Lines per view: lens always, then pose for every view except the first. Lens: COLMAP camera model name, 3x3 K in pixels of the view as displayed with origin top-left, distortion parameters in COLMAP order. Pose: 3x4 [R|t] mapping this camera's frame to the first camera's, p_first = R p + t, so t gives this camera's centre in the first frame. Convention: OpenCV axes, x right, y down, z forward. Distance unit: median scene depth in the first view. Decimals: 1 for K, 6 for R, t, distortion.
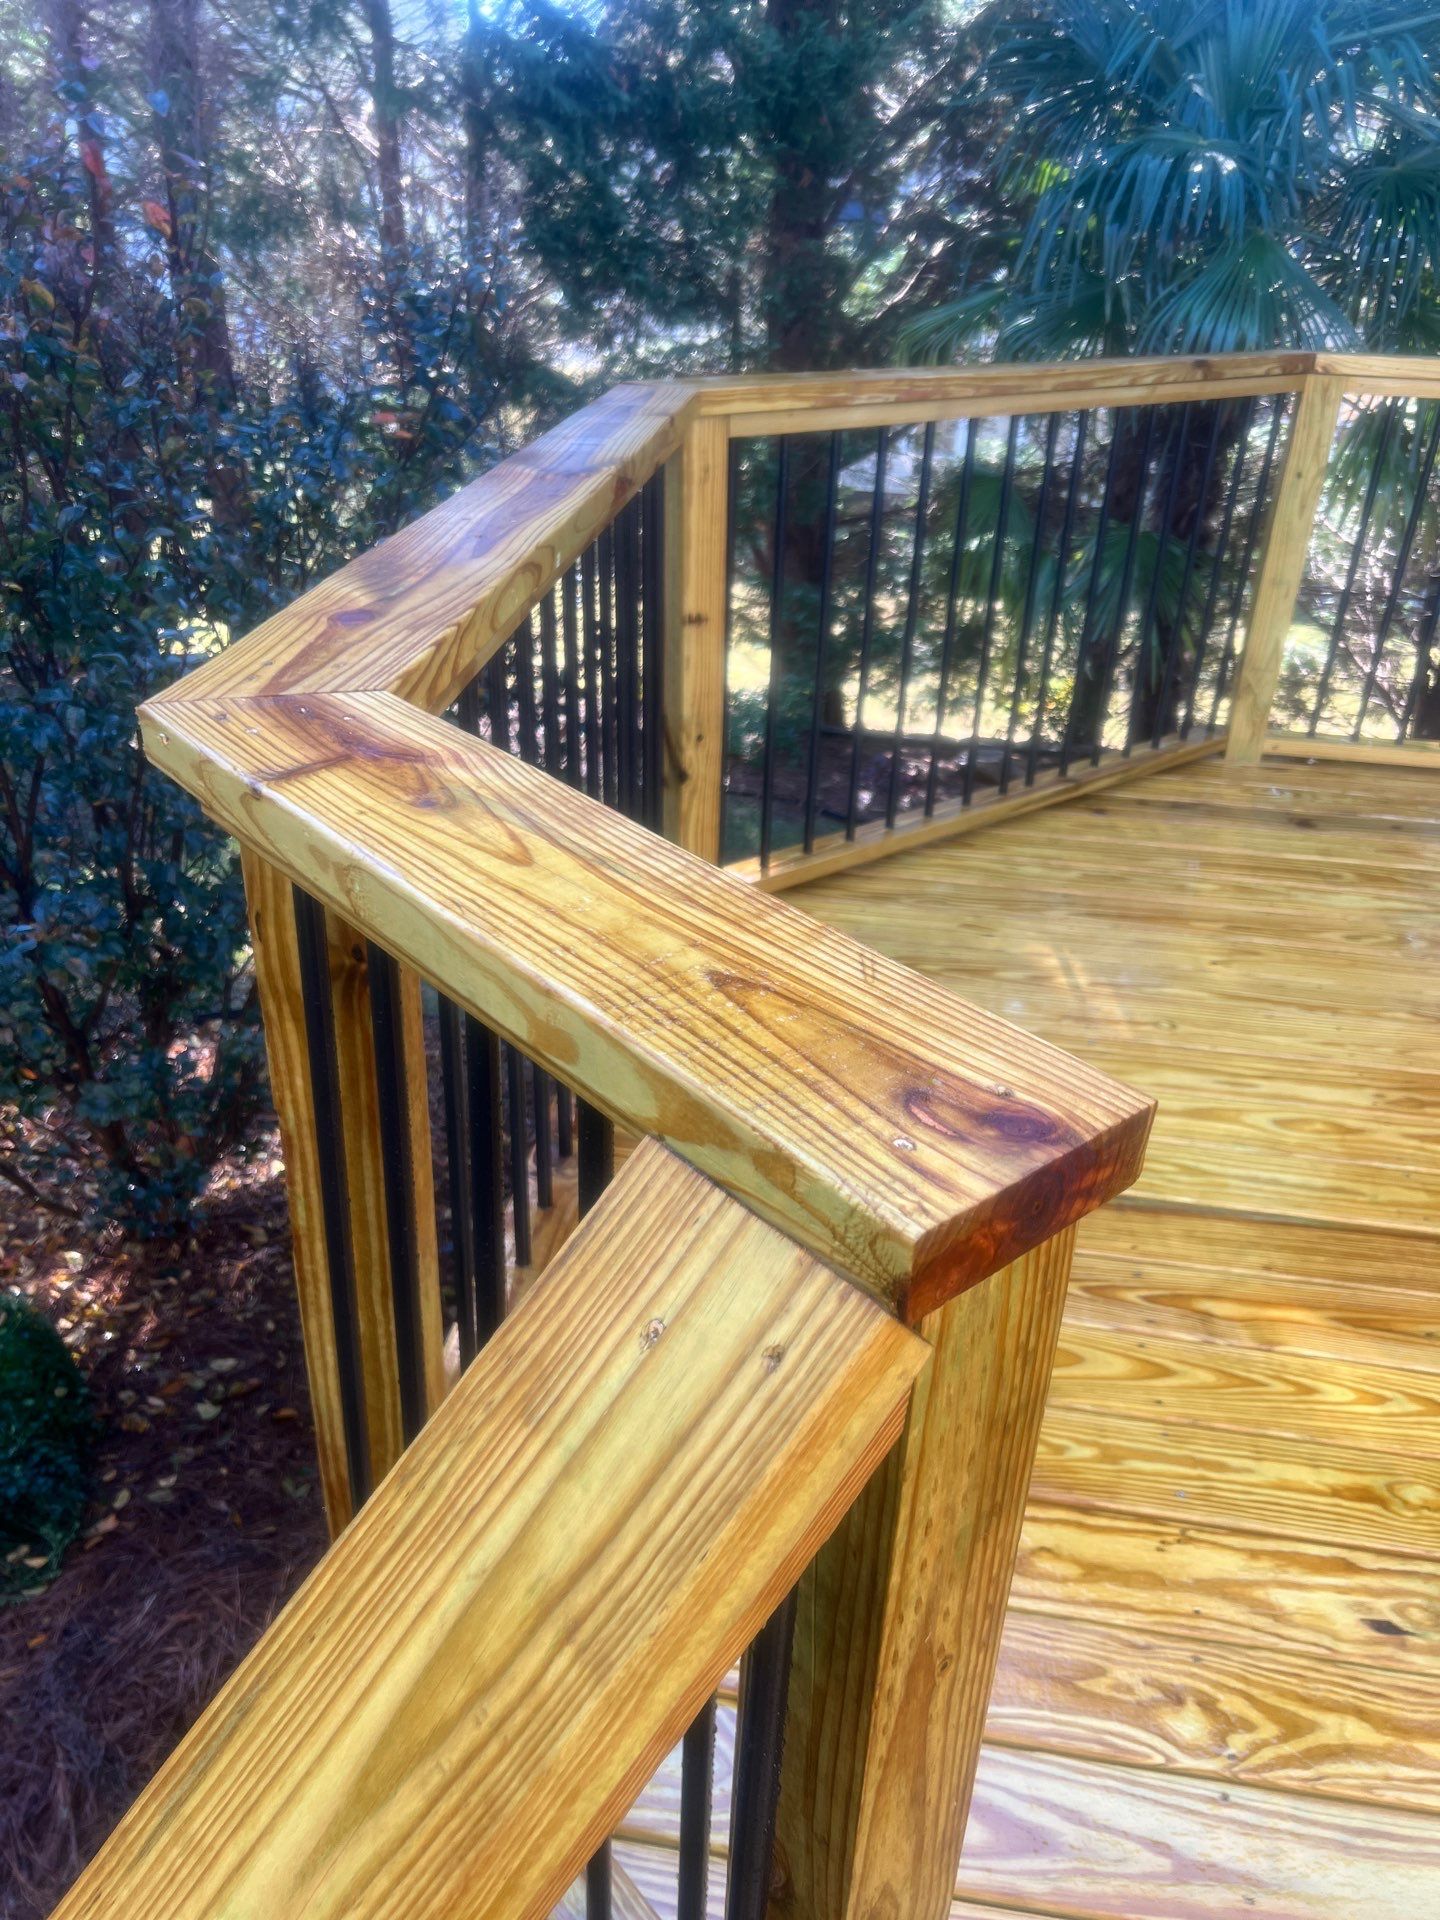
lens RADIAL K [[1431.1, 0, 710.5], [0, 1431.1, 943.4], [0, 0, 1]] dist [0.050492, -0.064061]
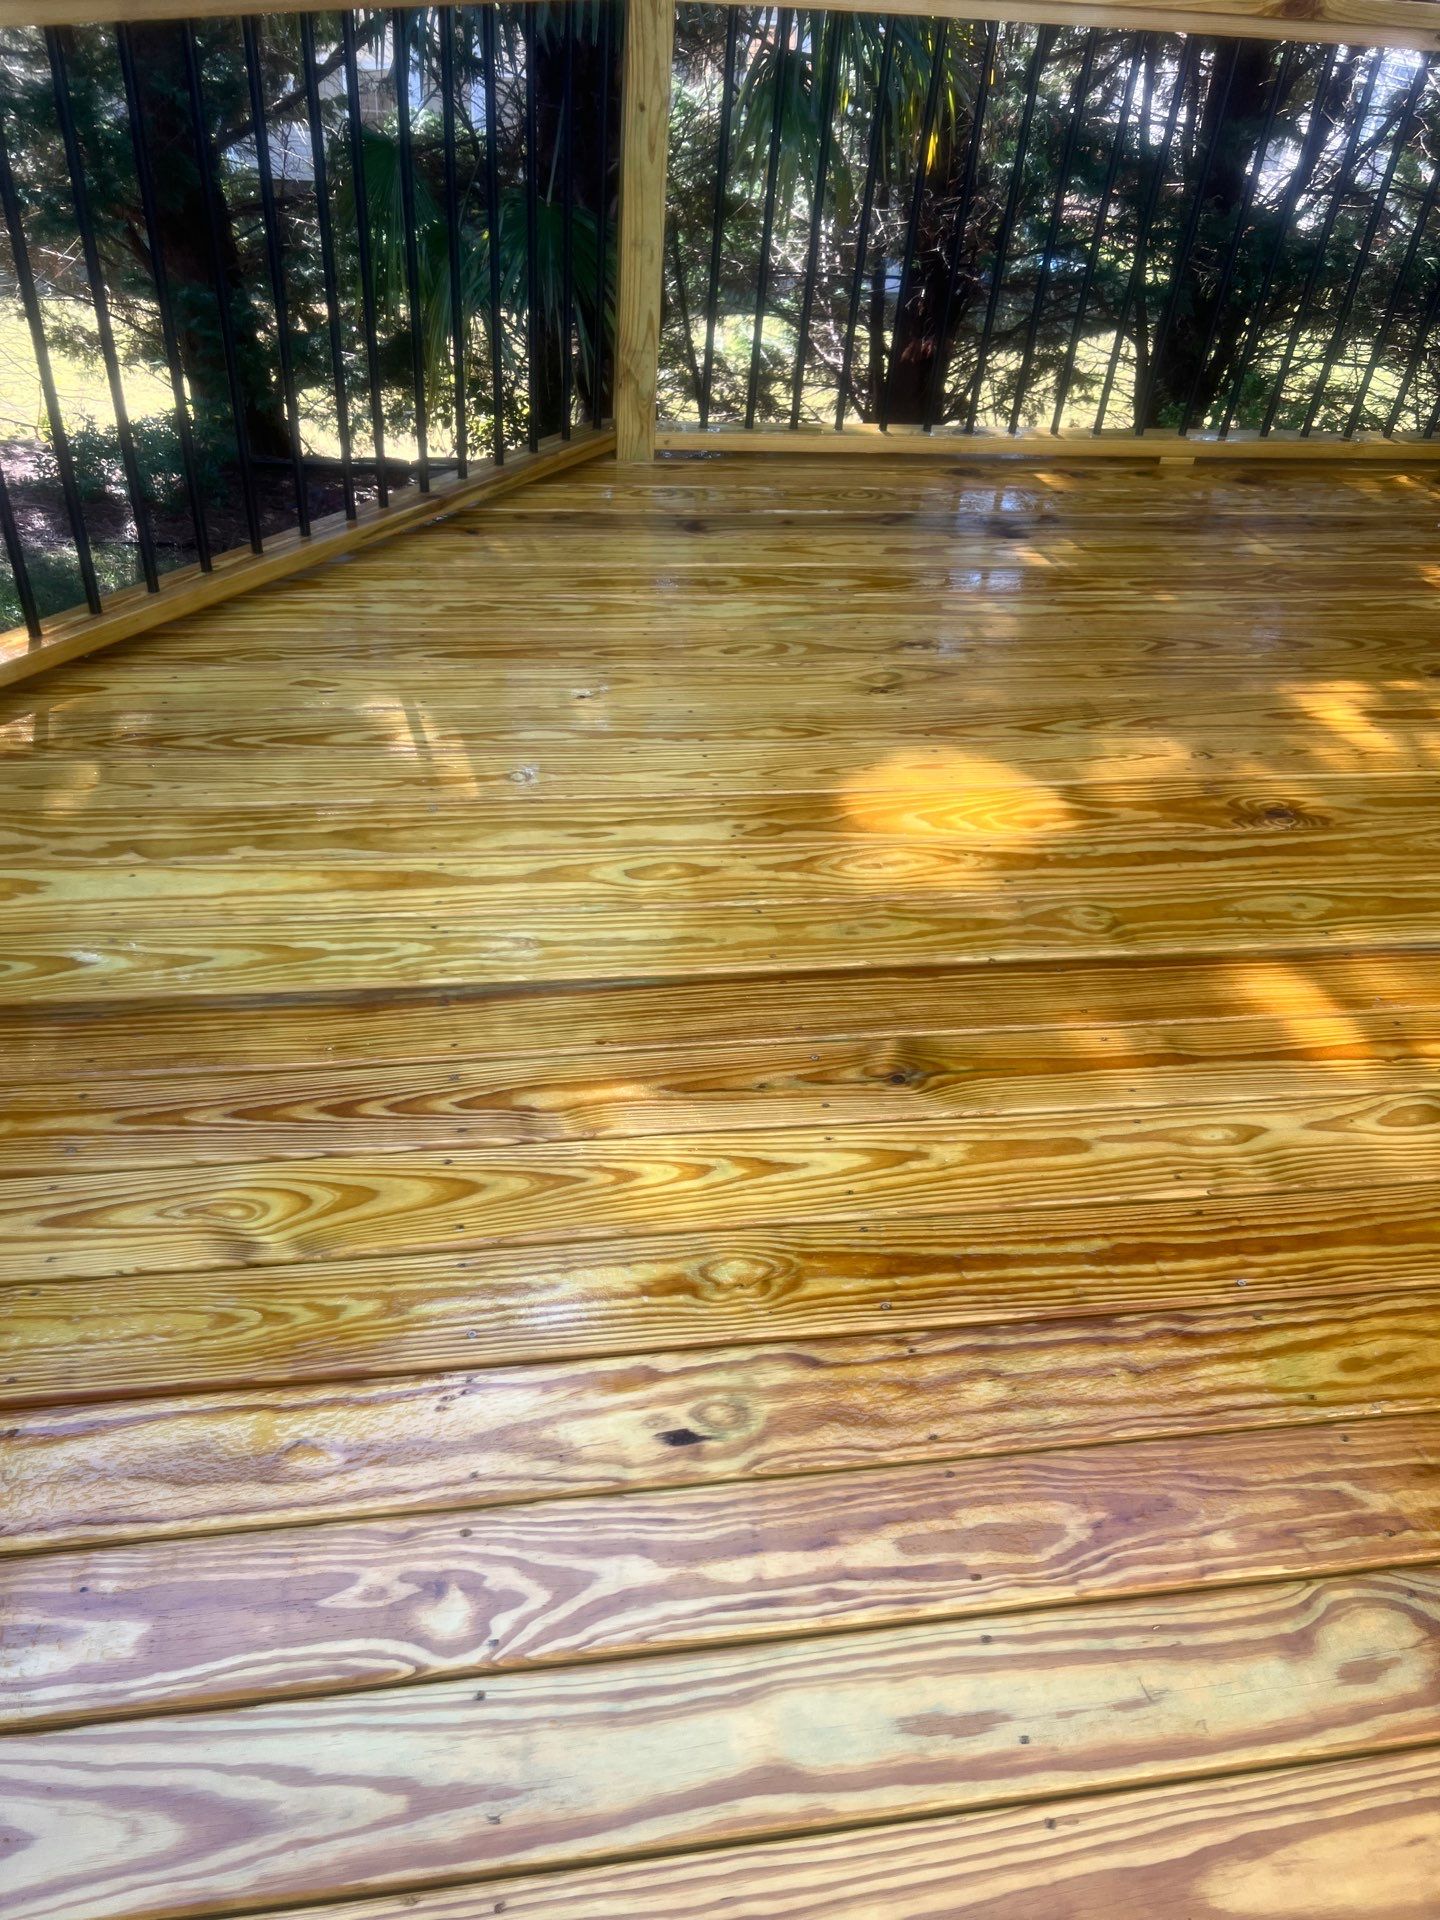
lens RADIAL K [[1431.1, 0, 648.5], [0, 1431.1, 982.5], [0, 0, 1]] dist [0.050492, -0.064061]
pose [[0.957100, -0.161098, 0.240847, 0.170767], [0.109621, 0.970733, 0.213686, 0.000094], [-0.268222, -0.178117, 0.946748, 0.124181]]
